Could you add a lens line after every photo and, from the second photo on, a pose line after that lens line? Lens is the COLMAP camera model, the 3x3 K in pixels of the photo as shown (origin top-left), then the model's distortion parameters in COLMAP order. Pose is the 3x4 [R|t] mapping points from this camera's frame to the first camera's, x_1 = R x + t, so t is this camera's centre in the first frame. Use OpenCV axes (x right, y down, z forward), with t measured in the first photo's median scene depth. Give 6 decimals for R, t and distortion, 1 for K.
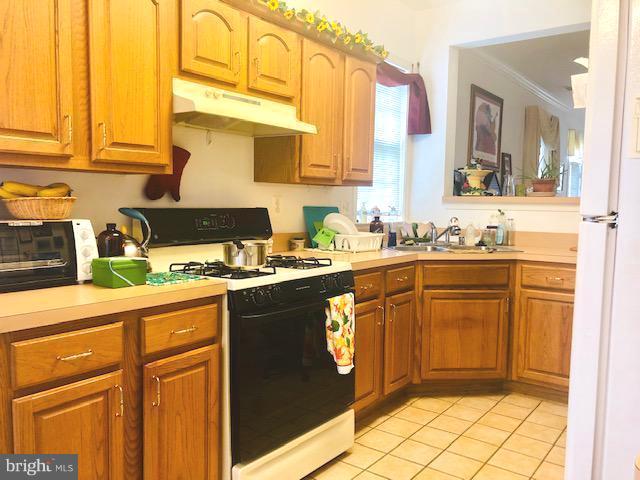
lens RADIAL K [[530.7, 0, 319.7], [0, 530.7, 240.7], [0, 0, 1]] dist [0.037383, -0.060409]
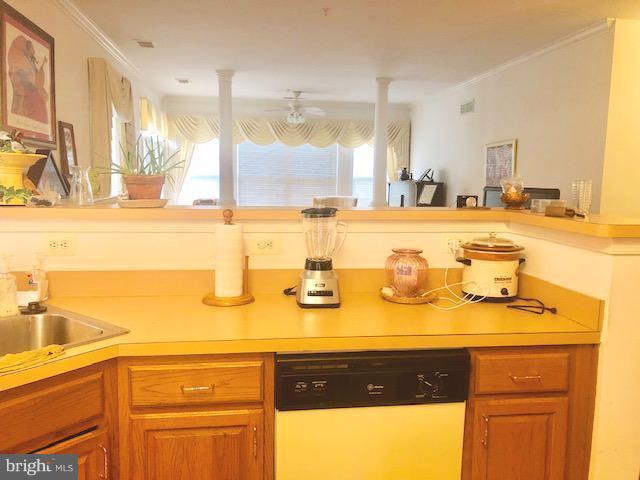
lens RADIAL K [[530.7, 0, 321.1], [0, 530.7, 240.1], [0, 0, 1]] dist [0.037383, -0.060409]
pose [[0.709066, -0.084163, 0.700102, 0.103565], [0.046402, 0.996269, 0.072770, -0.053850], [-0.703614, -0.019113, 0.710325, 0.317307]]
